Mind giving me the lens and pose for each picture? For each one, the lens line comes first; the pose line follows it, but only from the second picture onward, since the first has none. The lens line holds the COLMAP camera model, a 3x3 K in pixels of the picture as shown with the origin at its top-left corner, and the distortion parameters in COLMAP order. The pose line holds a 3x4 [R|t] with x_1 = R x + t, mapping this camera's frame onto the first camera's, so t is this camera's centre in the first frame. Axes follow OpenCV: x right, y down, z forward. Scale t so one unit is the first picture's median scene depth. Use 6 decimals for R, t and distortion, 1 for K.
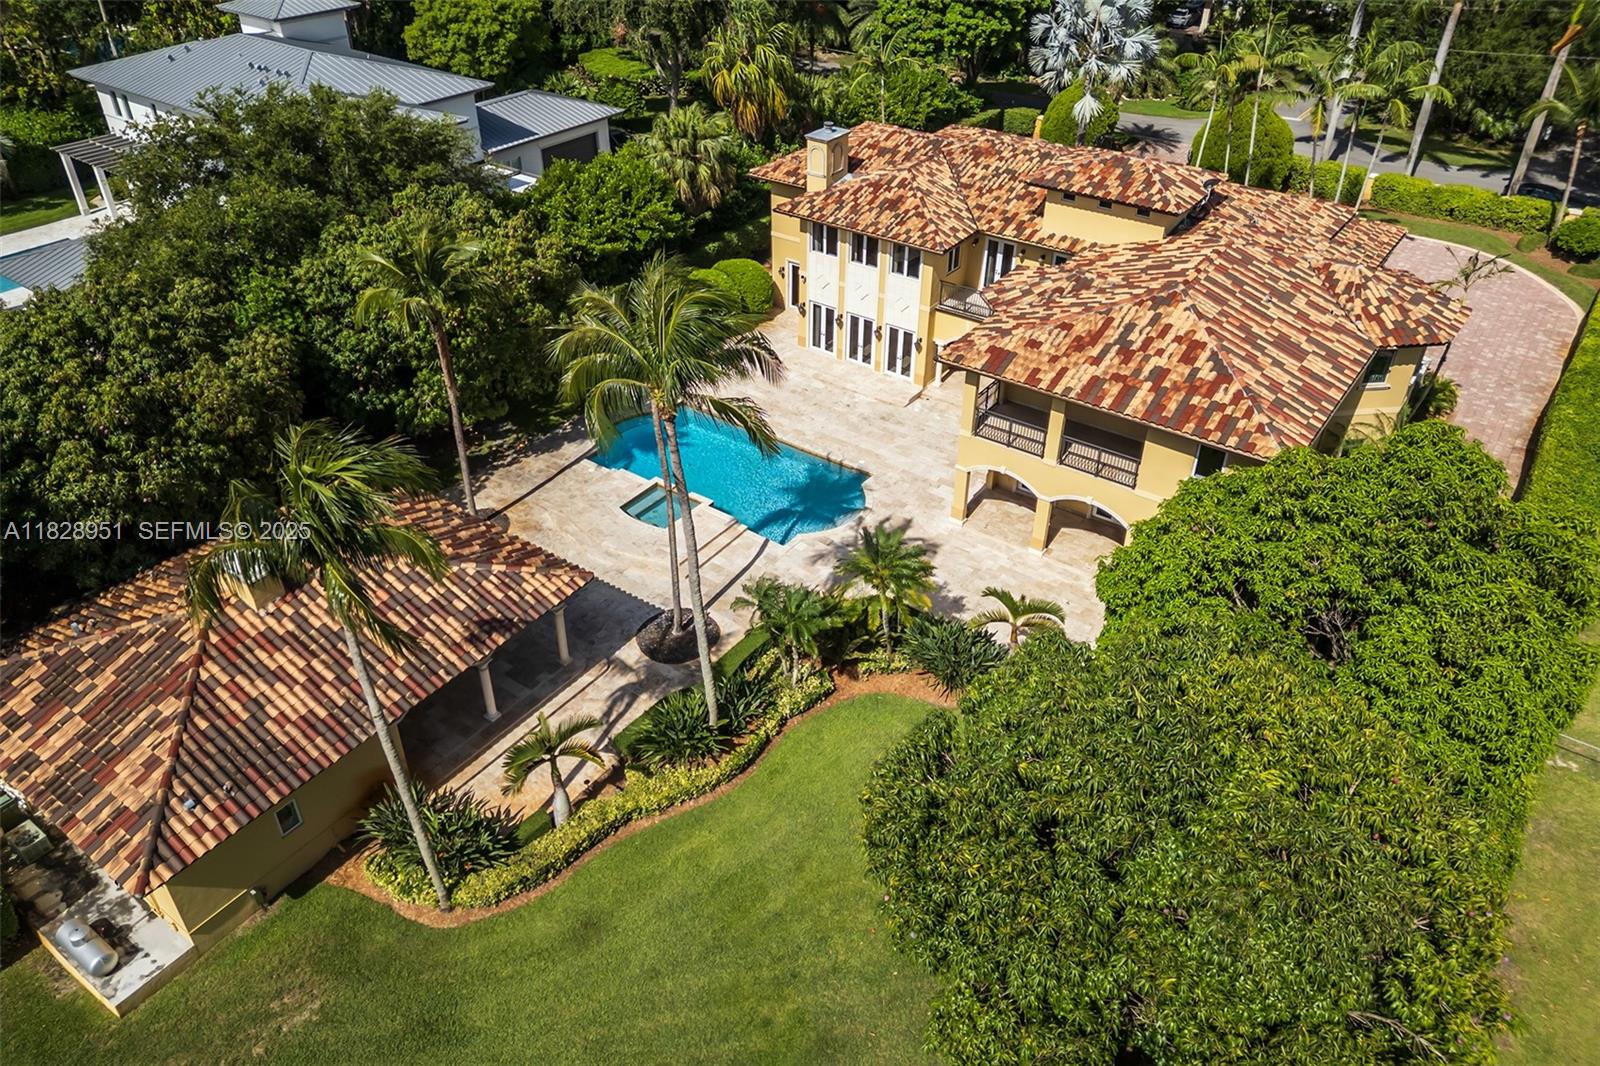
lens RADIAL K [[1050.3, 0, 792.8], [0, 1050.3, 576.1], [0, 0, 1]] dist [0.019983, -0.001905]
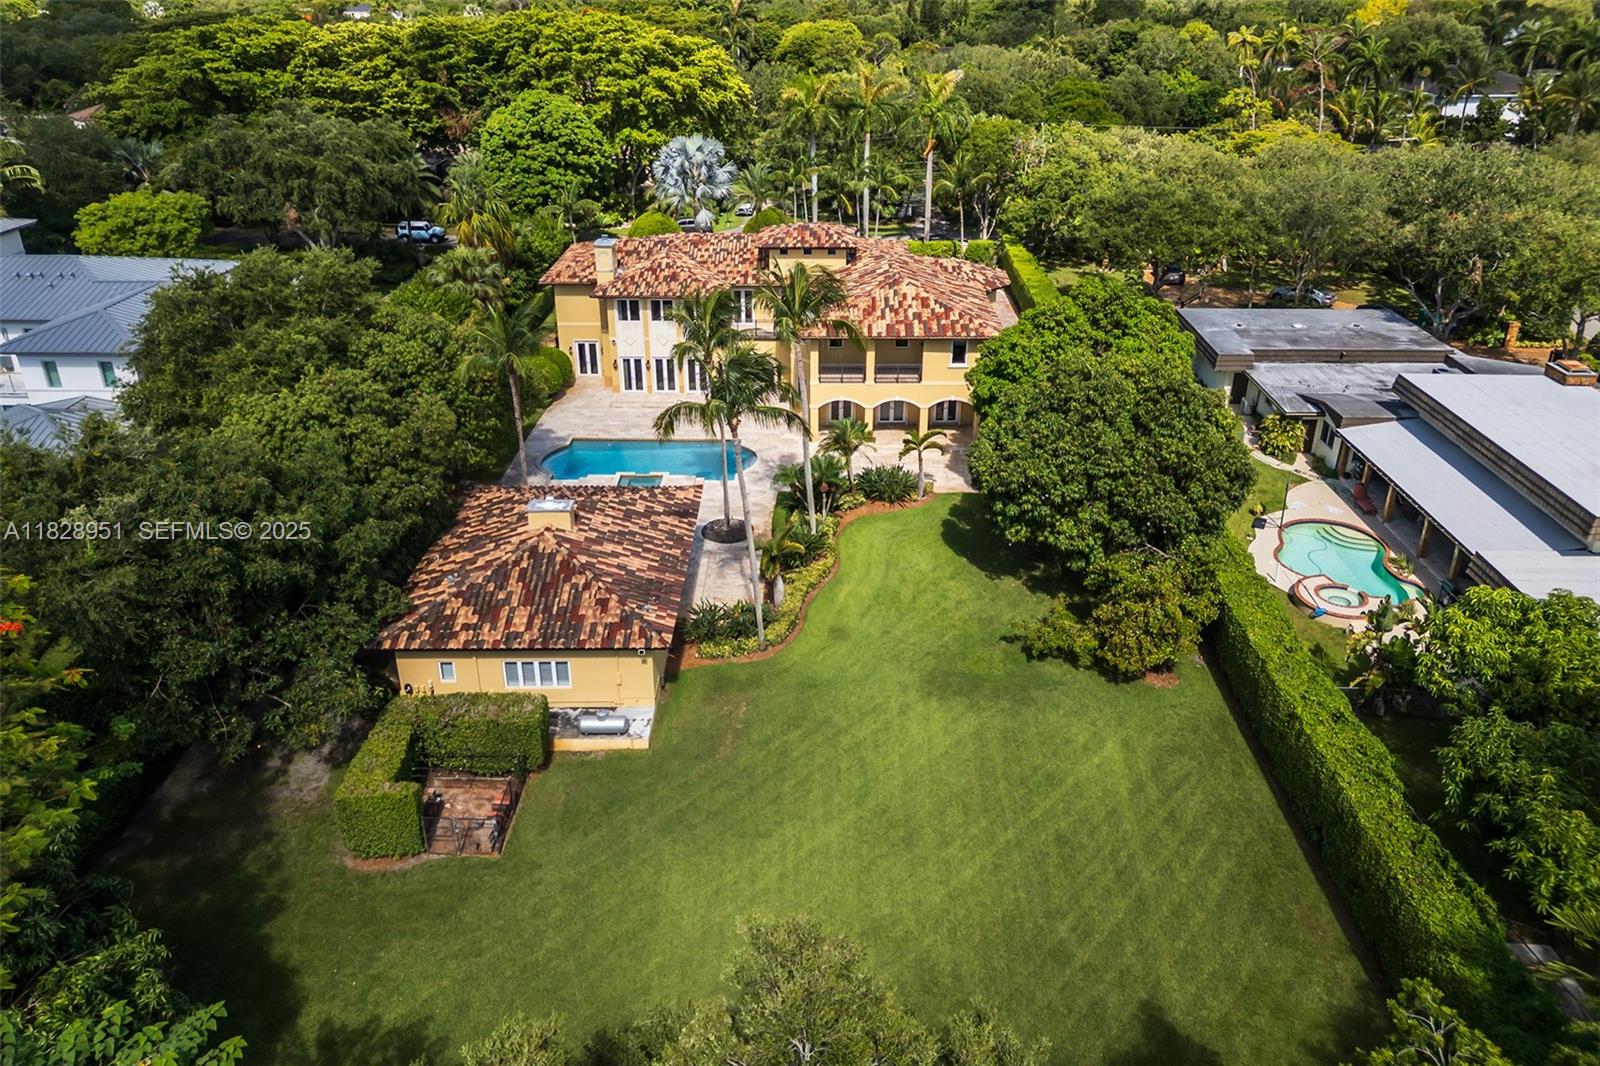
lens RADIAL K [[1050.3, 0, 792.8], [0, 1050.3, 576.1], [0, 0, 1]] dist [0.019983, -0.001905]
pose [[0.823115, -0.288688, 0.489021, -0.844582], [0.355264, 0.933592, -0.046841, 0.236661], [-0.443023, 0.212287, 0.871014, -0.393625]]
